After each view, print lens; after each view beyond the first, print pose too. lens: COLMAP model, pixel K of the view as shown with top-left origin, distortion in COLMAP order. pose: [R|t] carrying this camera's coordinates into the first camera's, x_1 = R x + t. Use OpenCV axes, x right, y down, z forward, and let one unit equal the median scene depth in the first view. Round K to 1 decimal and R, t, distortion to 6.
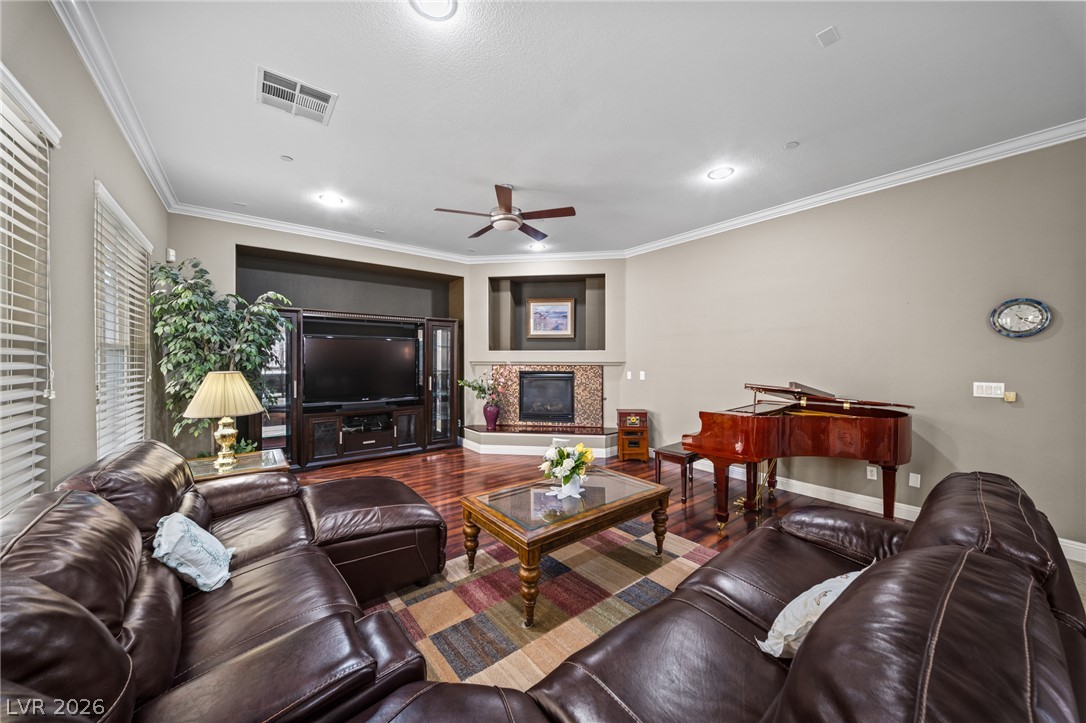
lens RADIAL K [[374.7, 0, 542.8], [0, 374.7, 360.0], [0, 0, 1]] dist [0.018841, -0.011744]
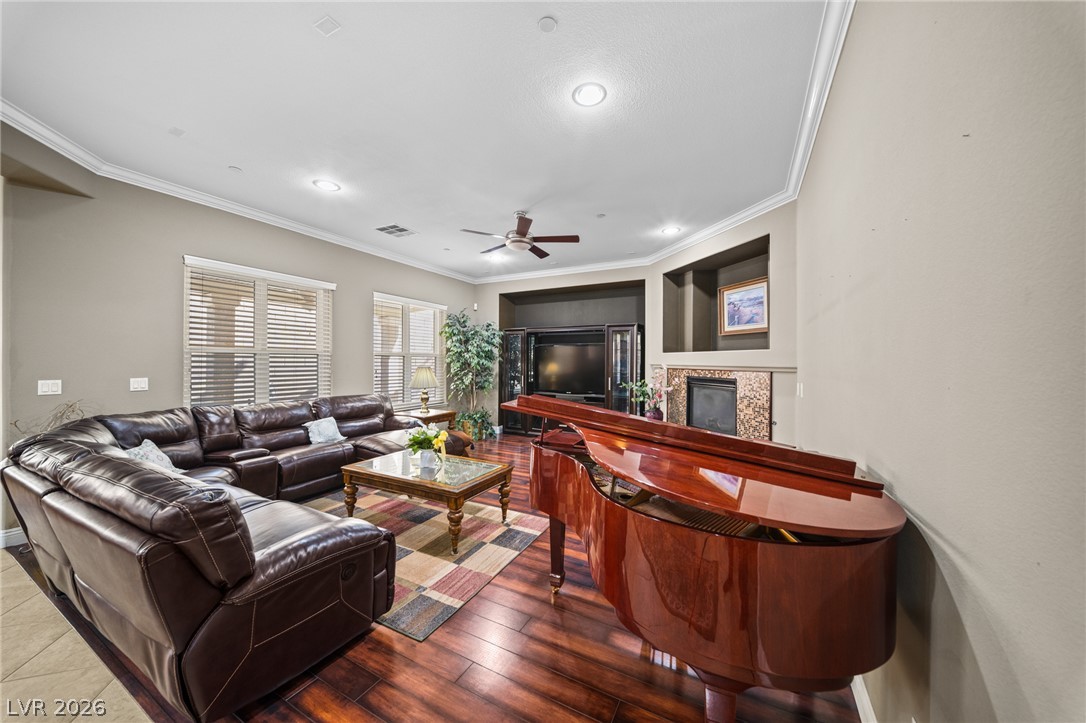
lens RADIAL K [[374.7, 0, 542.8], [0, 374.7, 360.0], [0, 0, 1]] dist [0.018841, -0.011744]
pose [[0.409946, -0.001927, -0.912108, 0.616381], [-0.007682, 0.999955, -0.005565, 0.000299], [0.912078, 0.009288, 0.409912, 0.368827]]
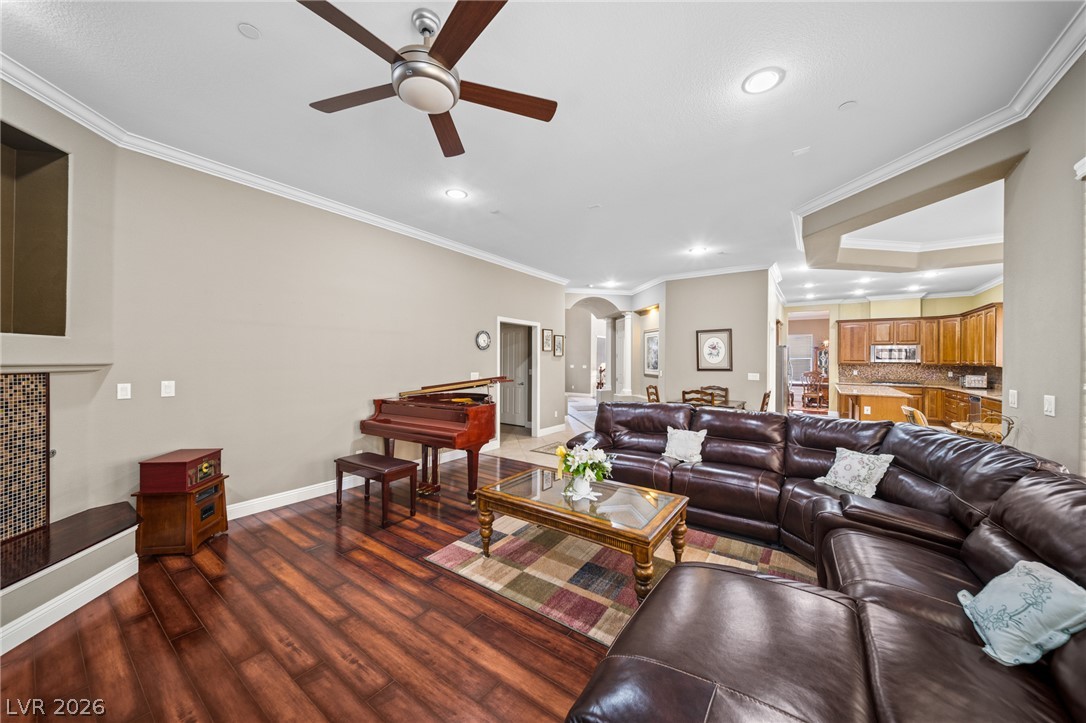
lens RADIAL K [[381.4, 0, 544.3], [0, 381.4, 357.9], [0, 0, 1]] dist [0.016359, -0.011203]
pose [[-0.286450, 0.001958, 0.958093, -0.397134], [-0.007764, 0.999960, -0.004365, -0.004057], [-0.958064, -0.008690, -0.286424, 0.618802]]
